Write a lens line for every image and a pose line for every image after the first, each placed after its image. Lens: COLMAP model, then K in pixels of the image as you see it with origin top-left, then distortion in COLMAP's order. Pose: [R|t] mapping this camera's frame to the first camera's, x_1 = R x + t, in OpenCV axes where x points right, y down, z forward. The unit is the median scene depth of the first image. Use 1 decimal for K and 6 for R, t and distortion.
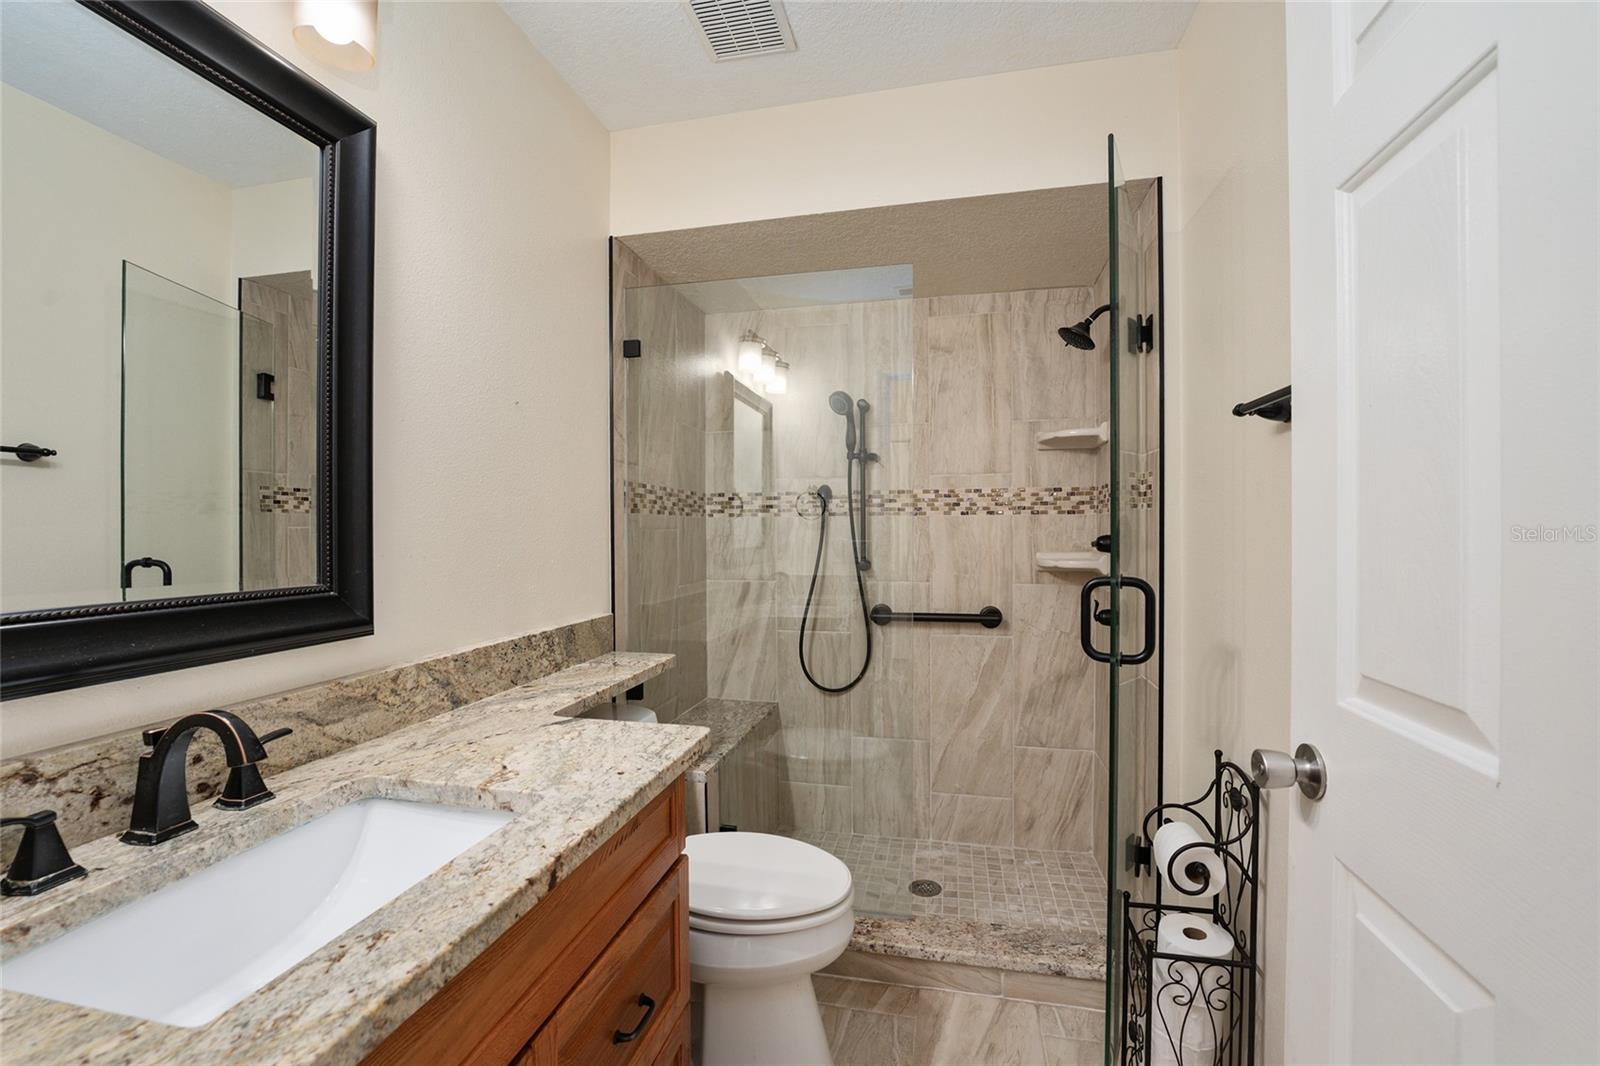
lens RADIAL K [[678.4, 0, 807.9], [0, 678.4, 540.2], [0, 0, 1]] dist [-0.027414, 0.006872]
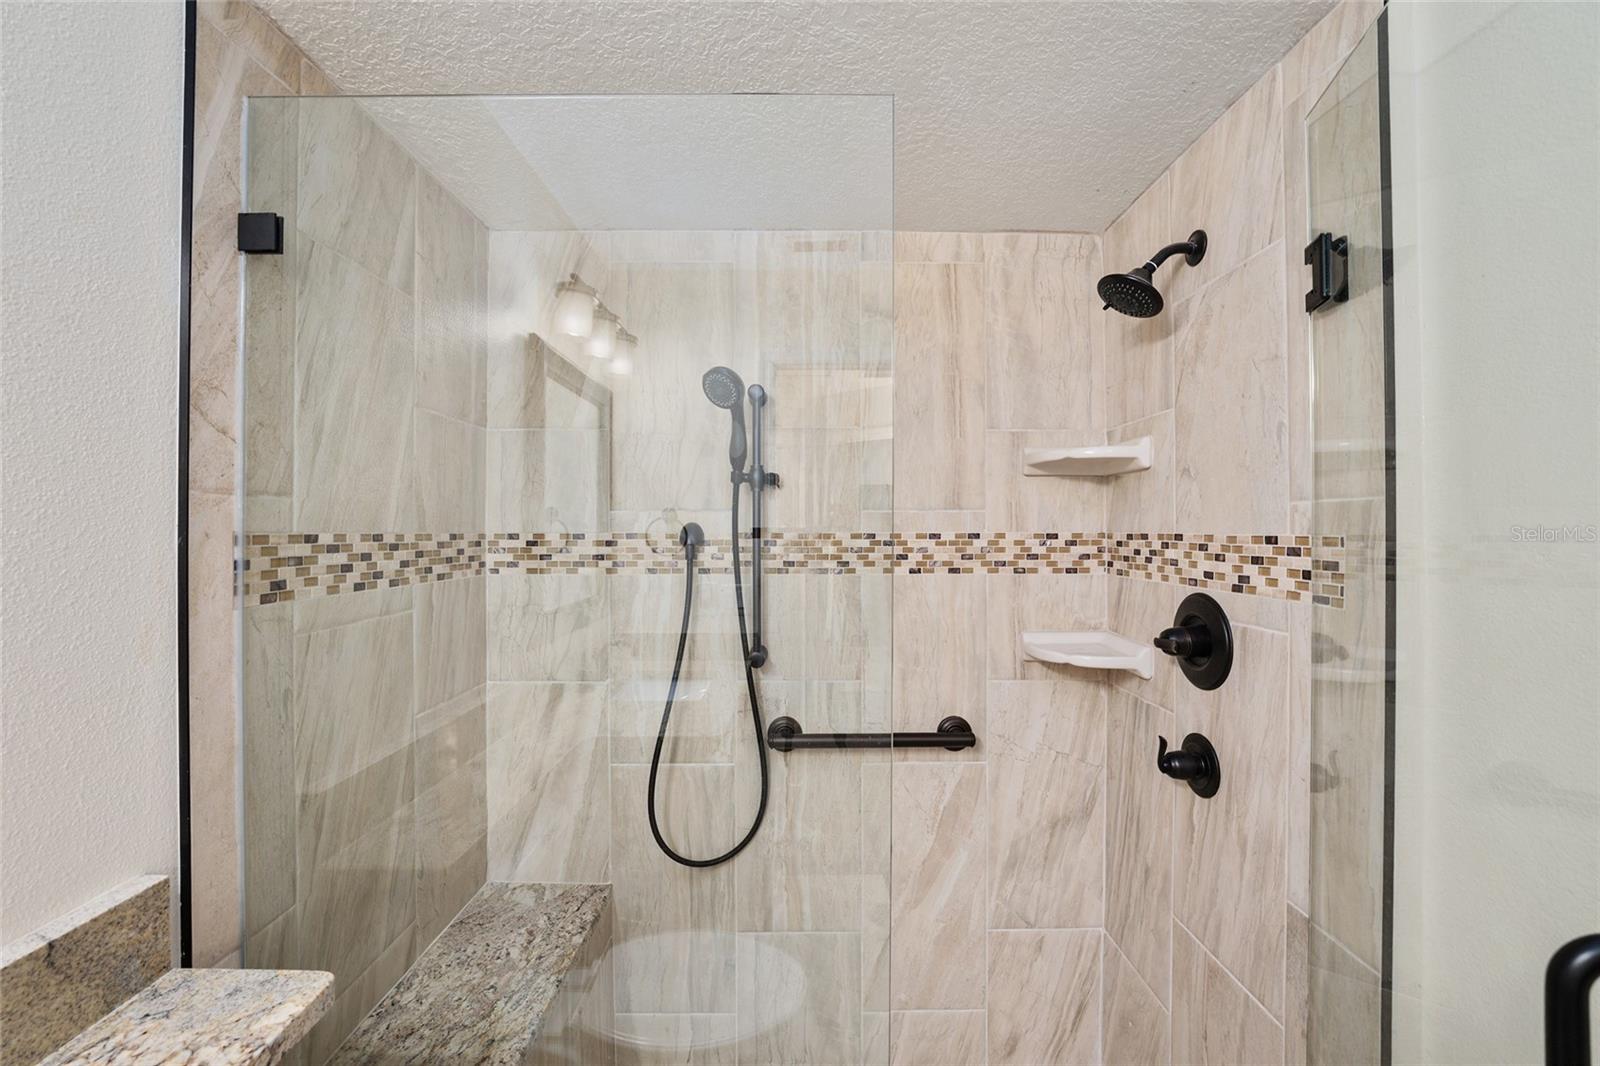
lens RADIAL K [[659.9, 0, 806.7], [0, 659.9, 528.2], [0, 0, 1]] dist [-0.022742, 0.000458]
pose [[0.976195, 0.006531, 0.216798, -0.003447], [-0.002405, 0.999811, -0.019290, -0.069384], [-0.216883, 0.018310, 0.976026, 0.424199]]
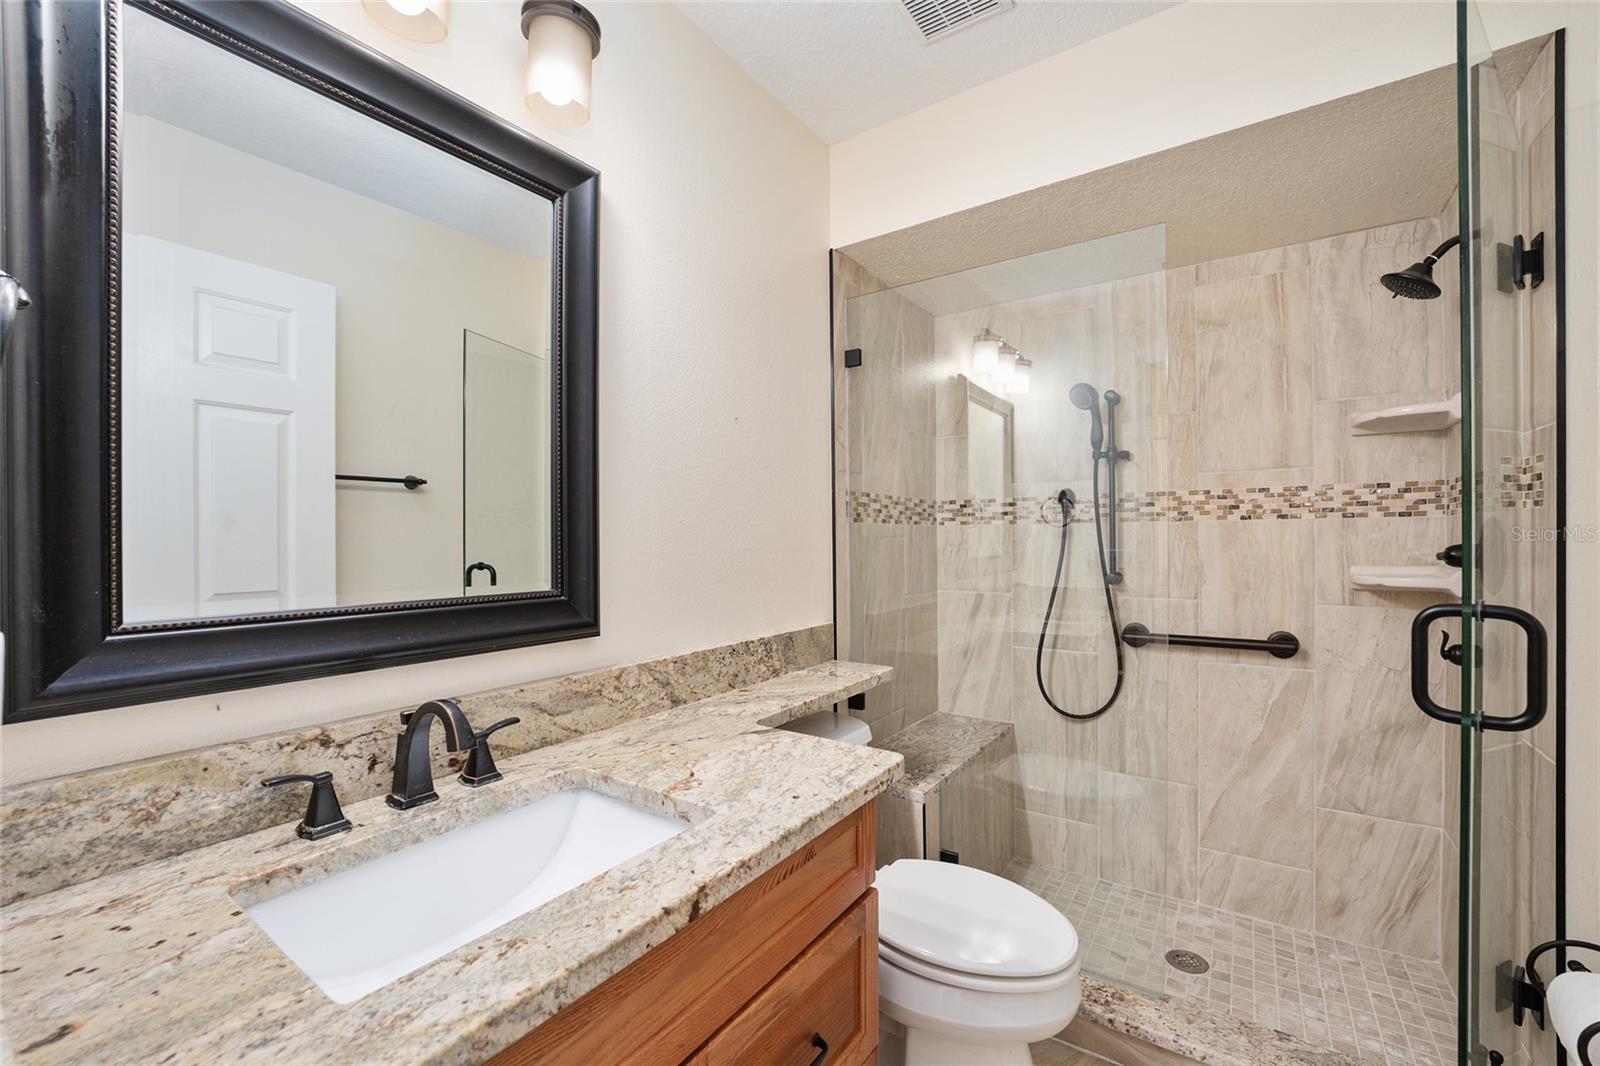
lens RADIAL K [[659.9, 0, 804.0], [0, 659.9, 545.2], [0, 0, 1]] dist [-0.029377, 0.005896]
pose [[0.926039, -0.000017, -0.377429, 0.032717], [-0.001460, 0.999992, -0.003629, -0.002239], [0.377426, 0.003912, 0.926032, 0.058499]]
